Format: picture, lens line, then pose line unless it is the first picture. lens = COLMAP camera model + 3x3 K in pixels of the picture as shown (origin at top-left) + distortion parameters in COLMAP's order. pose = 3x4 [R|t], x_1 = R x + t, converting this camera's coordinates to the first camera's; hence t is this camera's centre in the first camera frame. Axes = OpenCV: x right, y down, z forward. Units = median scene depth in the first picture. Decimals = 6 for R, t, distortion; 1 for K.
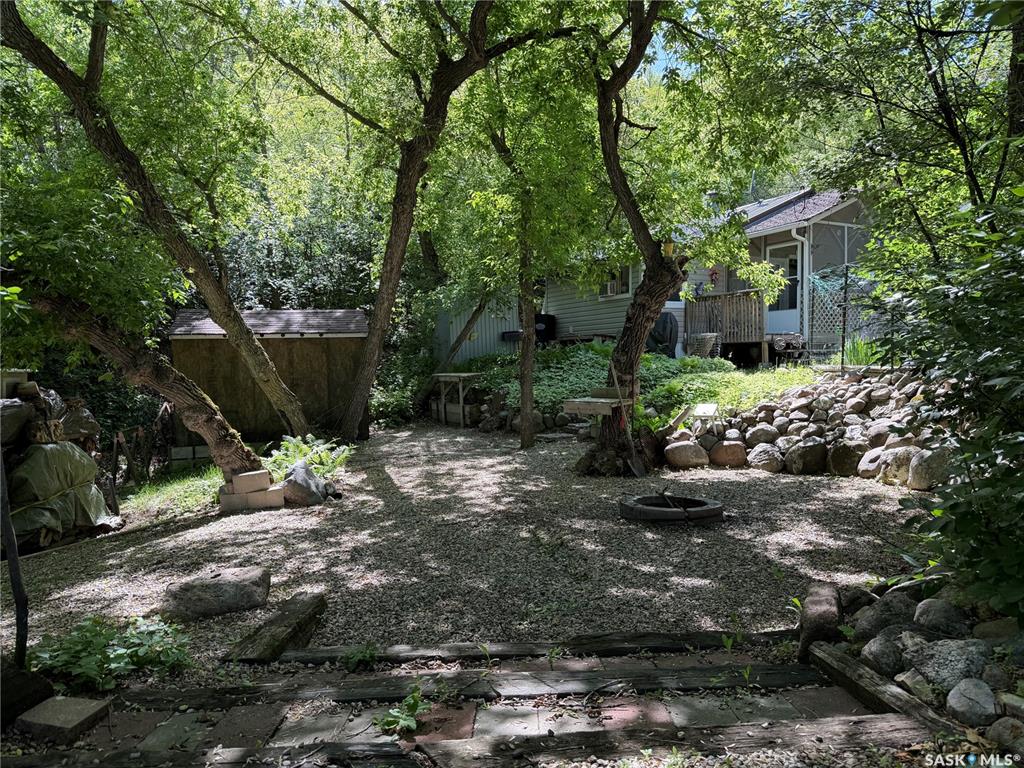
lens RADIAL K [[718.0, 0, 493.6], [0, 718.0, 395.5], [0, 0, 1]] dist [0.033186, -0.038844]
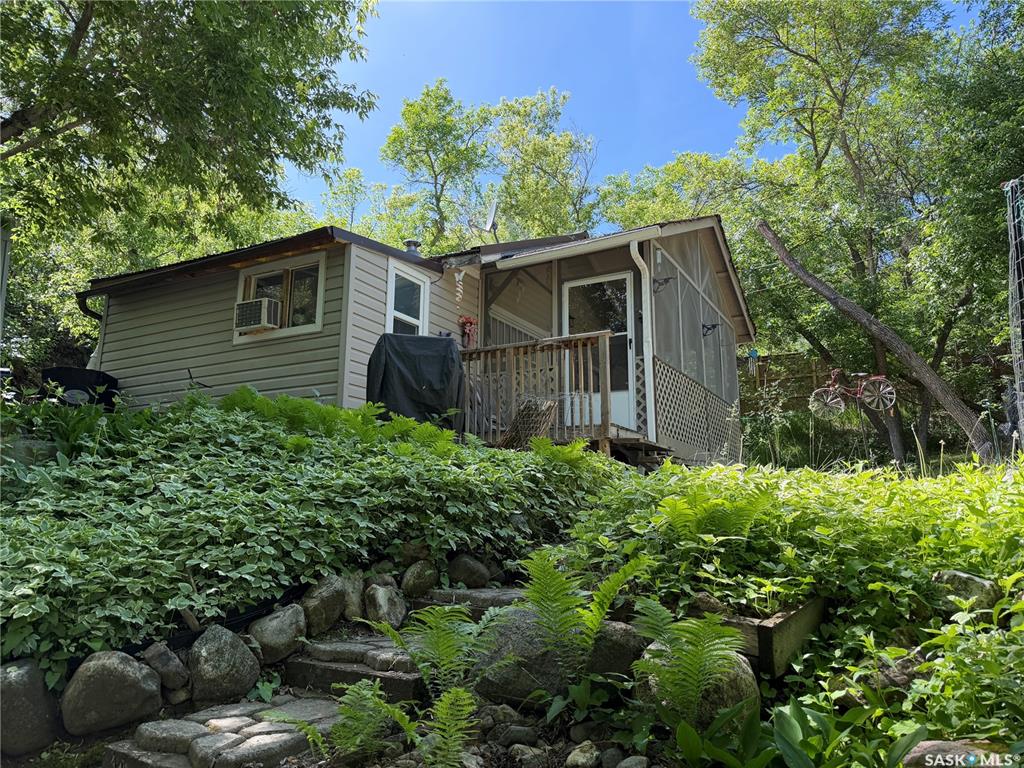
lens RADIAL K [[718.0, 0, 522.3], [0, 718.0, 382.5], [0, 0, 1]] dist [0.033186, -0.038844]
pose [[0.824986, 0.126050, 0.550918, 0.098068], [0.009361, 0.971629, -0.236326, 0.001150], [-0.565076, 0.200122, 0.800400, 1.063165]]
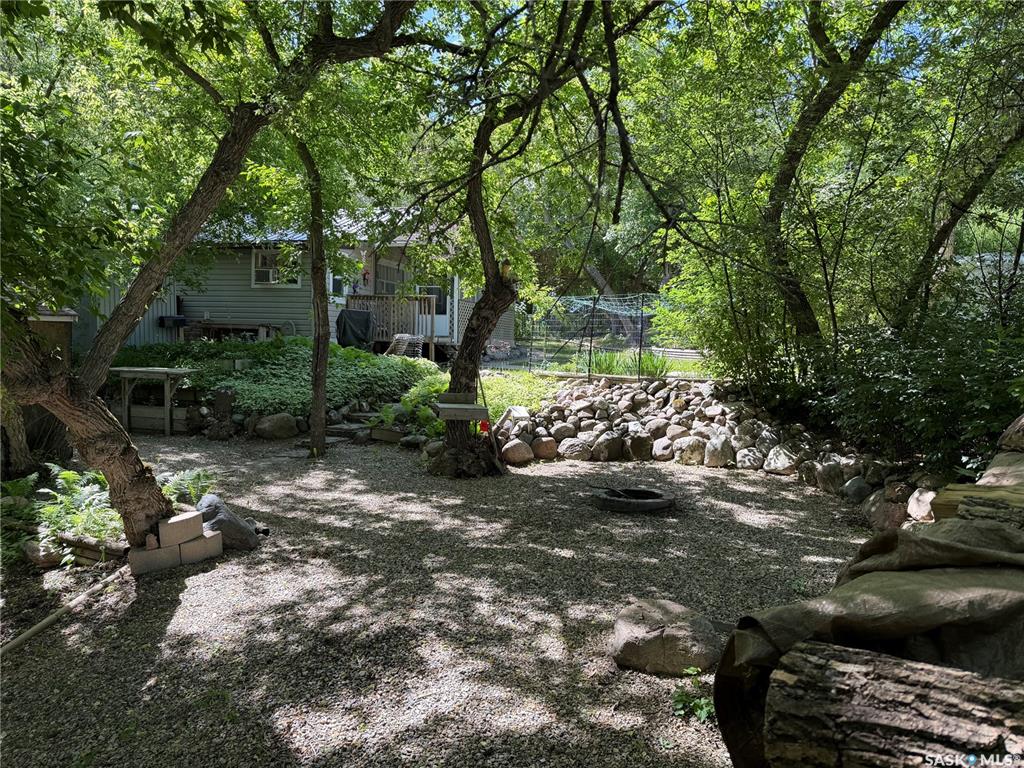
lens RADIAL K [[718.0, 0, 530.2], [0, 718.0, 394.1], [0, 0, 1]] dist [0.033186, -0.038844]
pose [[0.698568, -0.013827, 0.715410, -0.529807], [-0.003914, 0.999724, 0.023144, -0.035865], [-0.715533, -0.018968, 0.698321, 0.184216]]
